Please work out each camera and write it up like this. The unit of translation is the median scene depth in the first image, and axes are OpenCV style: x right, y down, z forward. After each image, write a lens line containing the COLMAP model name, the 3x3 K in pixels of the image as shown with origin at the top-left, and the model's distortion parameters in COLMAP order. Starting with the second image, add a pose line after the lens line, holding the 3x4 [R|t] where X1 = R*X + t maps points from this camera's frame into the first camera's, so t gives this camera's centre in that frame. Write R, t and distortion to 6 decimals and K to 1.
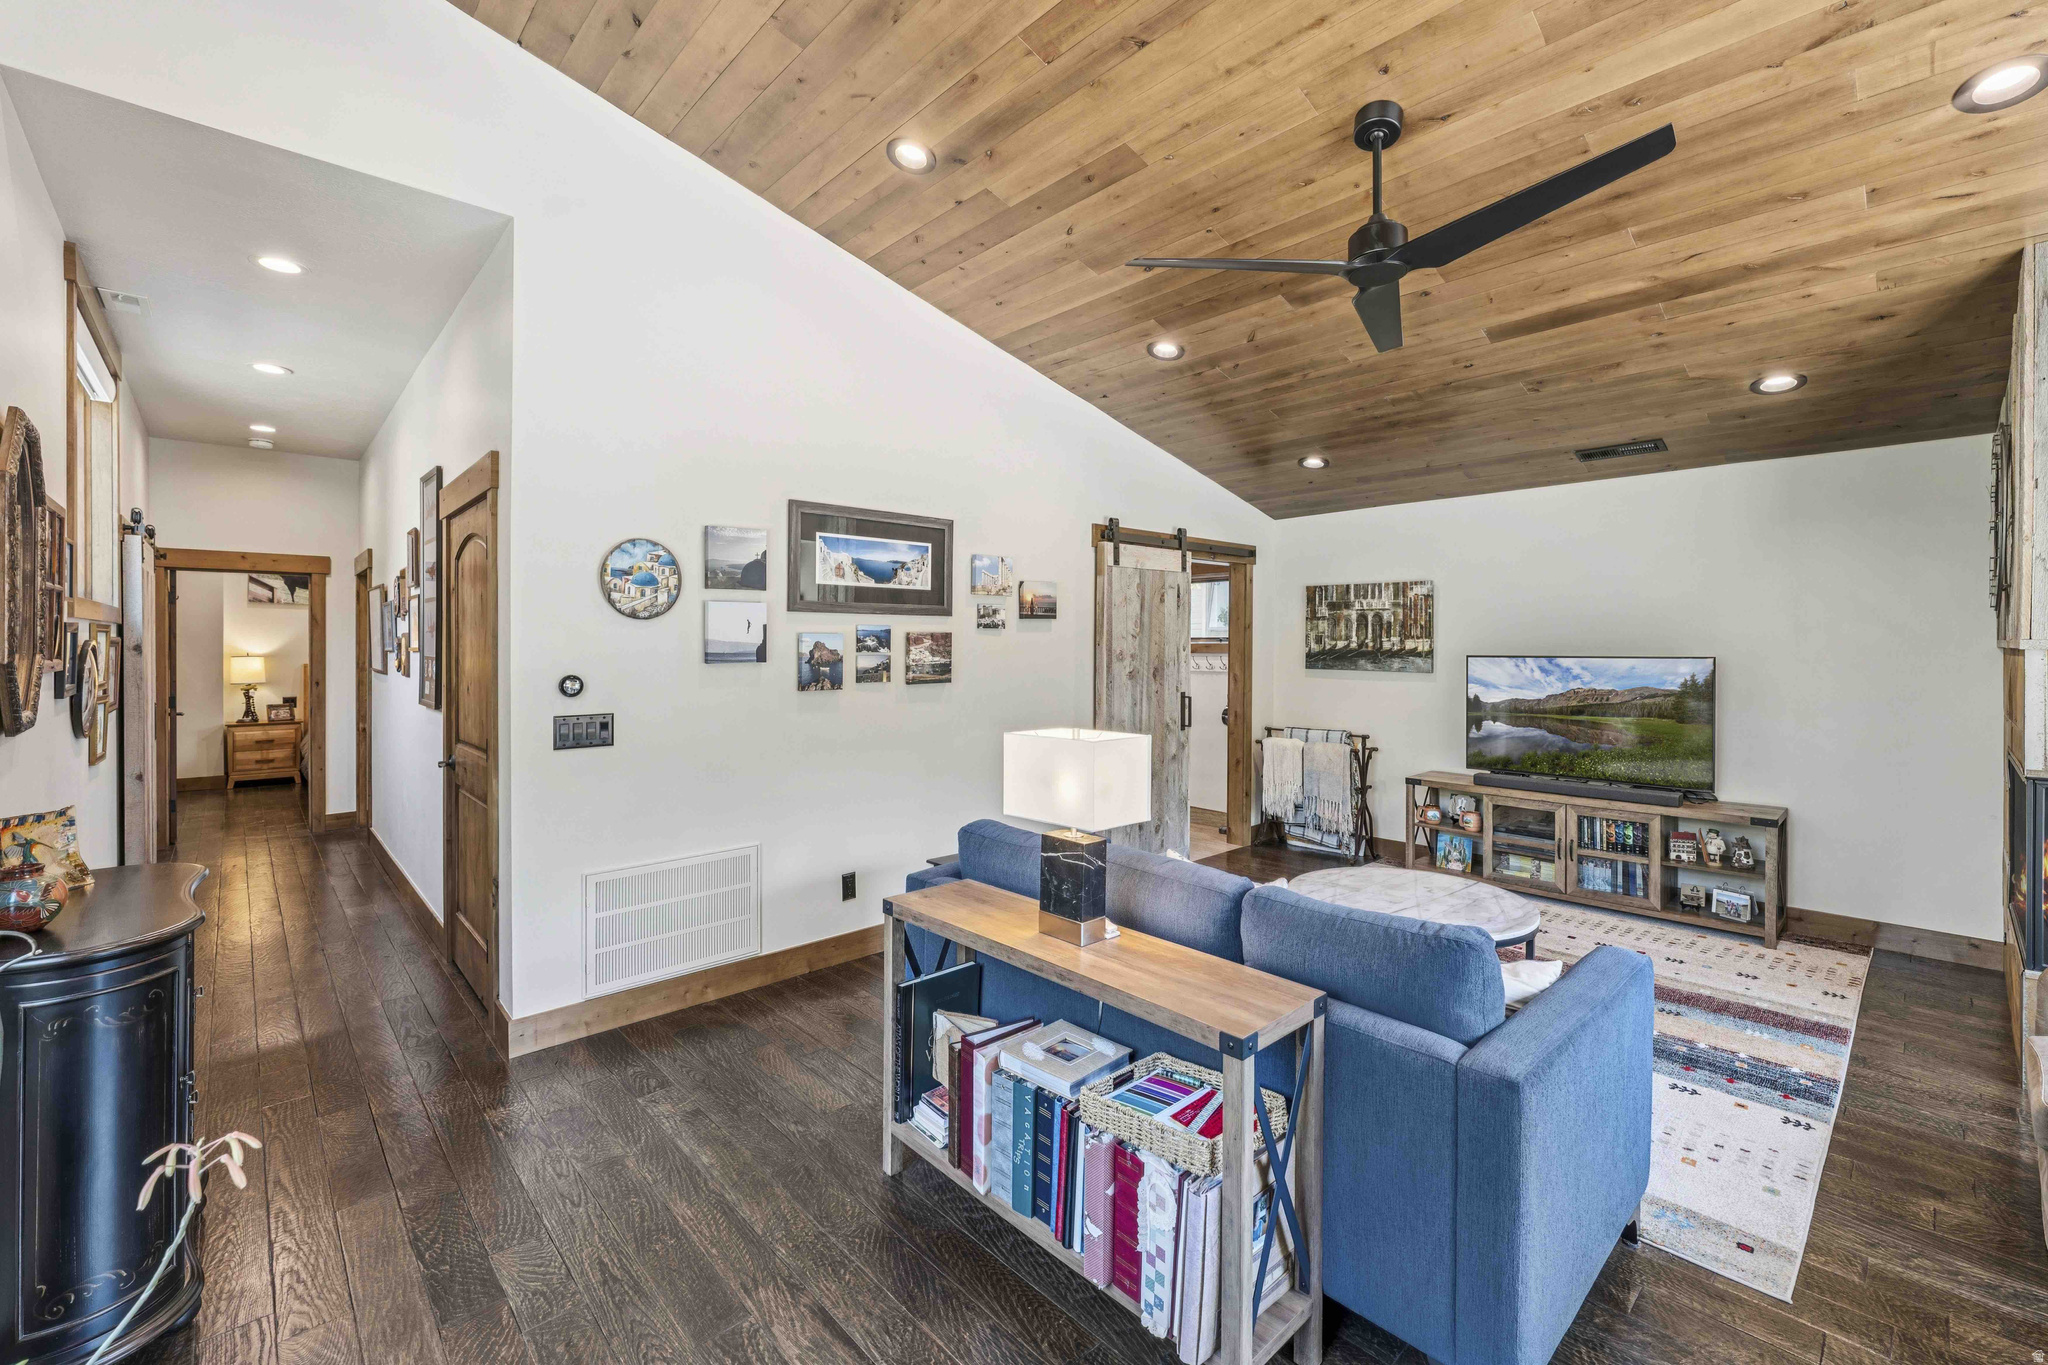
lens RADIAL K [[842.3, 0, 1043.3], [0, 842.3, 654.0], [0, 0, 1]] dist [0.003018, 0.000177]
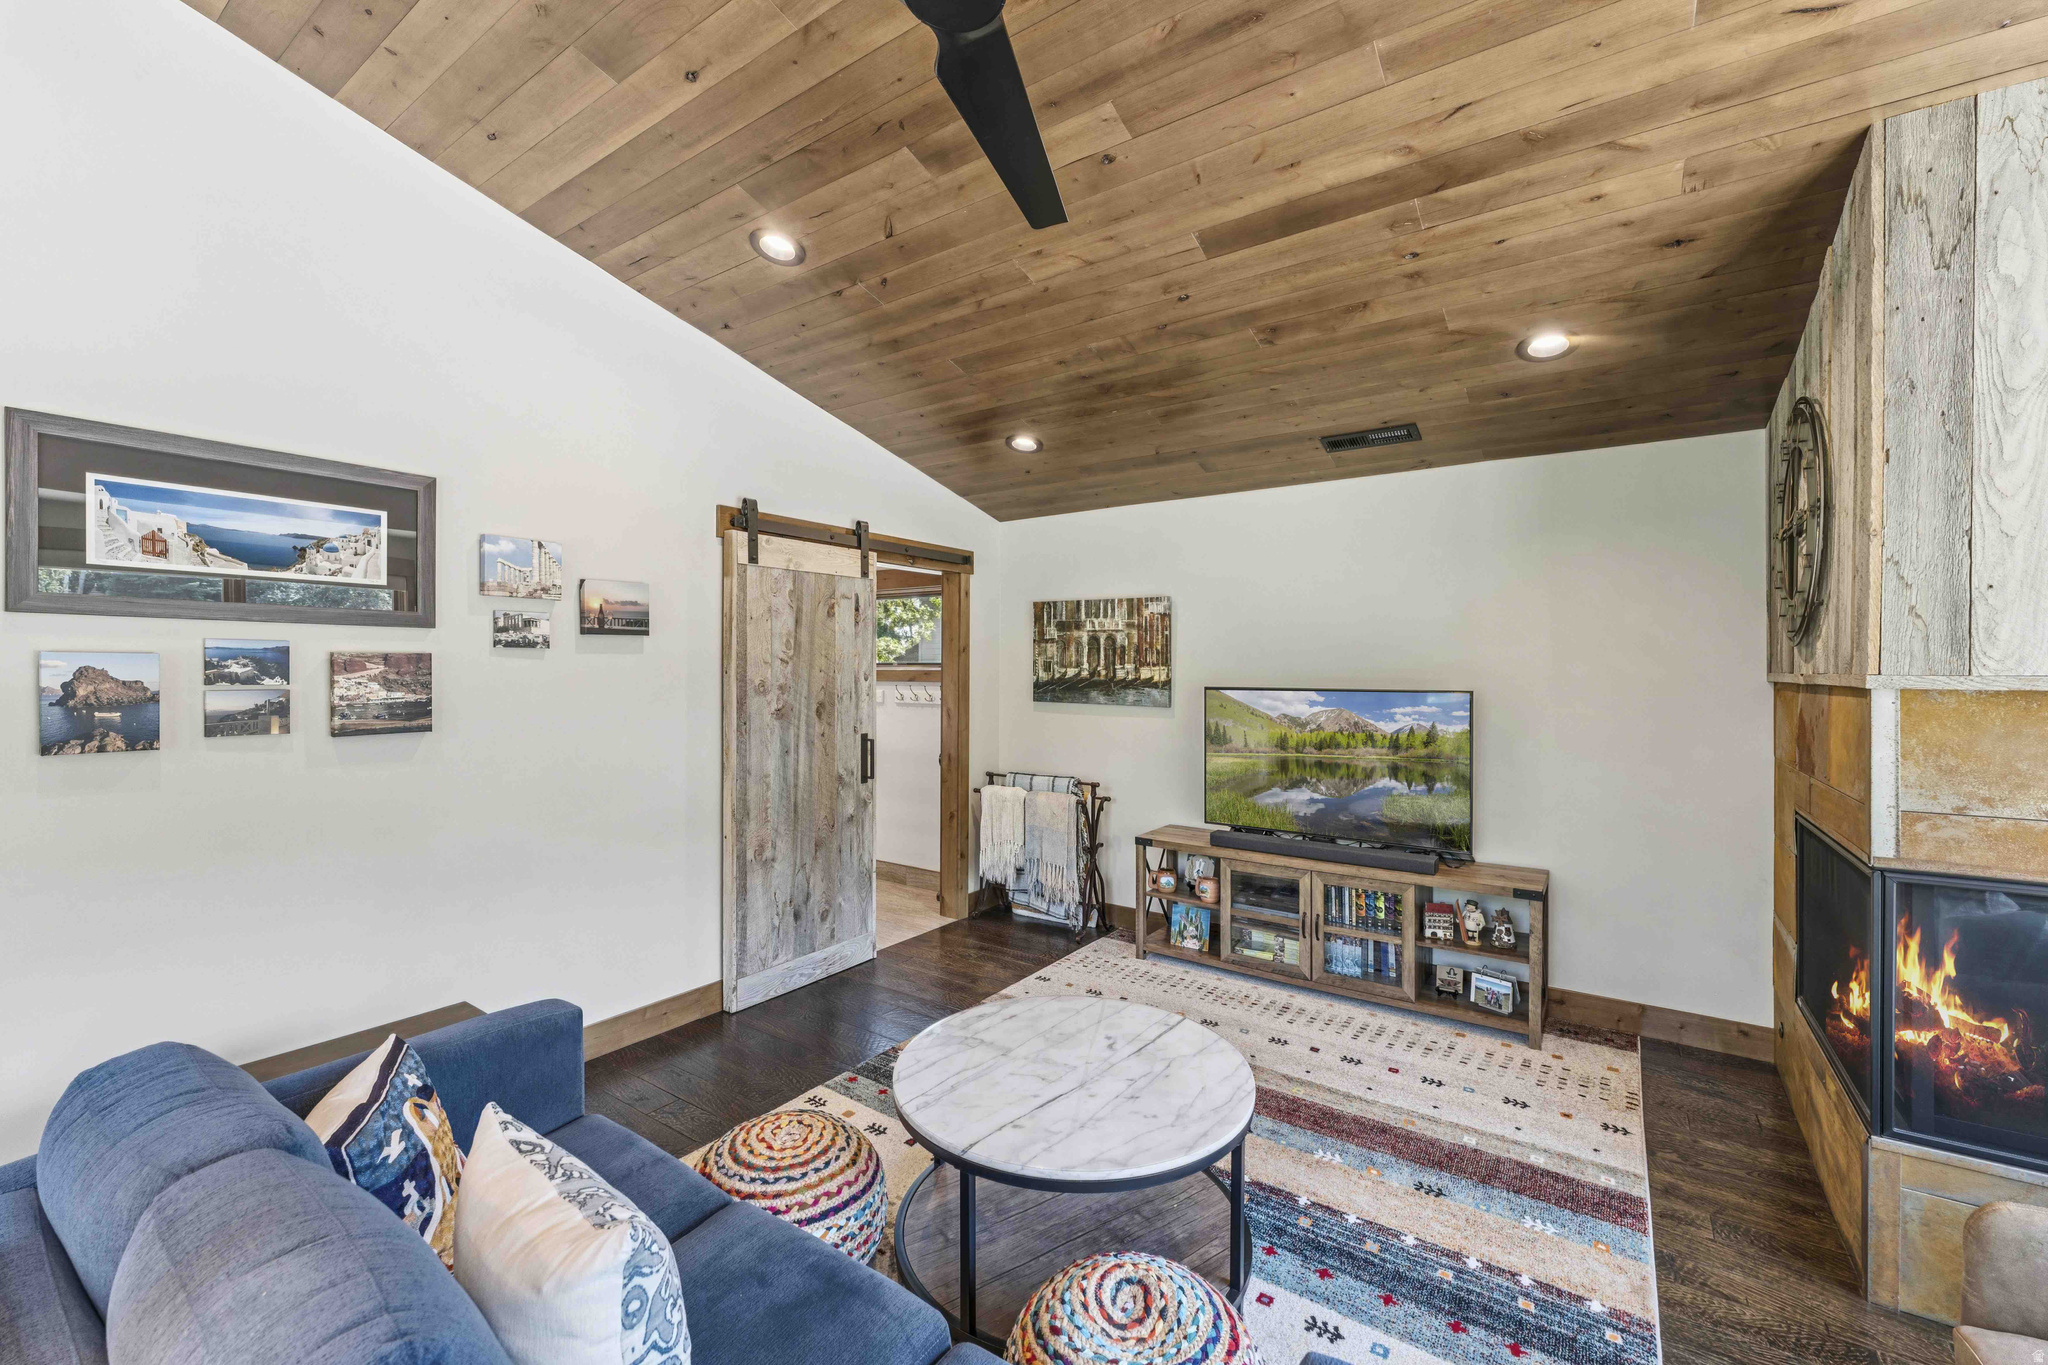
lens RADIAL K [[842.3, 0, 1019.3], [0, 842.3, 670.3], [0, 0, 1]] dist [0.003018, 0.000177]
pose [[0.980347, 0.004680, 0.197227, 0.208015], [-0.002859, 0.999951, -0.009516, -0.007948], [-0.197262, 0.008765, 0.980312, 0.292836]]
